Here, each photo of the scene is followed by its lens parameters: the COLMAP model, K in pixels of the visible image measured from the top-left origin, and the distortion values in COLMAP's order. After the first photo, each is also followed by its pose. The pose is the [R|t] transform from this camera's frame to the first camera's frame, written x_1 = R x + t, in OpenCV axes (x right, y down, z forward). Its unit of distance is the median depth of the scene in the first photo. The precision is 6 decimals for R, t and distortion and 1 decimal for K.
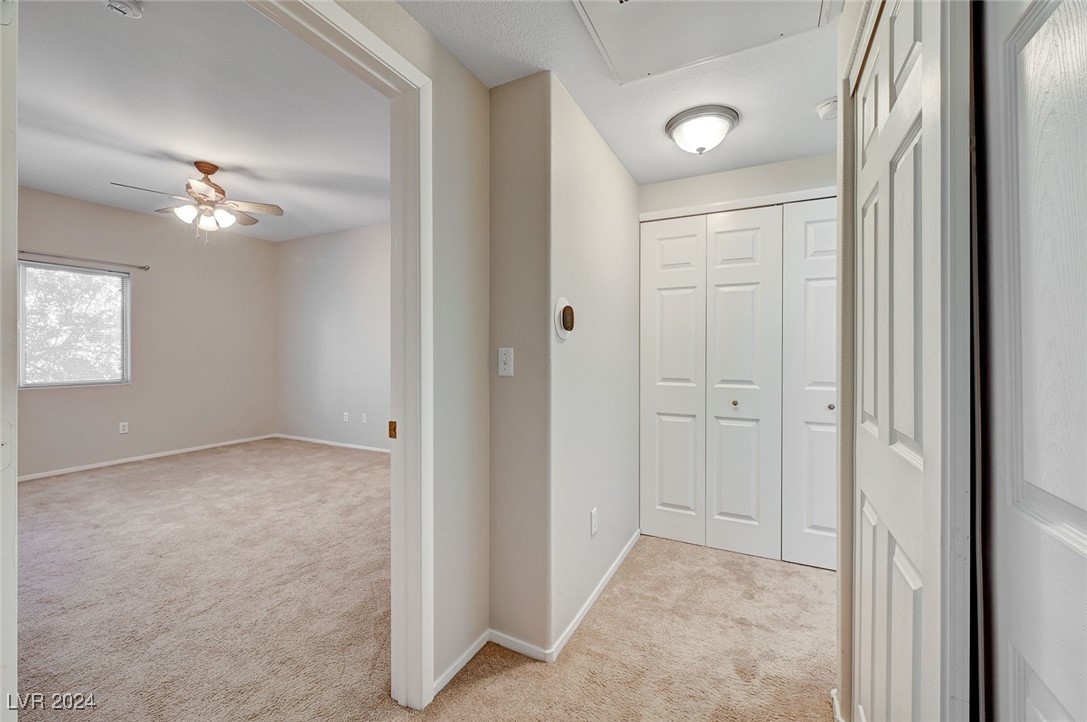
lens RADIAL K [[435.5, 0, 545.4], [0, 435.5, 352.7], [0, 0, 1]] dist [-0.000550, -0.000191]
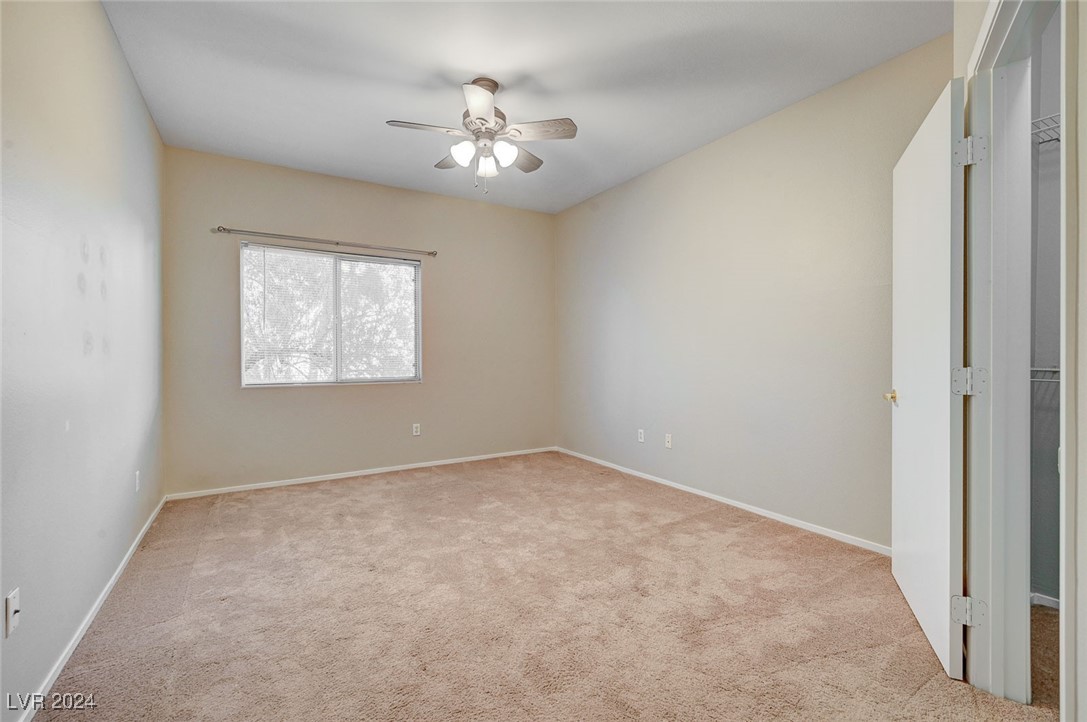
lens RADIAL K [[490.4, 0, 543.5], [0, 490.4, 361.0], [0, 0, 1]] dist [0.001481, -0.000554]
pose [[0.850588, 0.005473, -0.525805, -0.243184], [0.002256, 0.999899, 0.014057, 0.016873], [0.525828, -0.013143, 0.850489, 0.323276]]
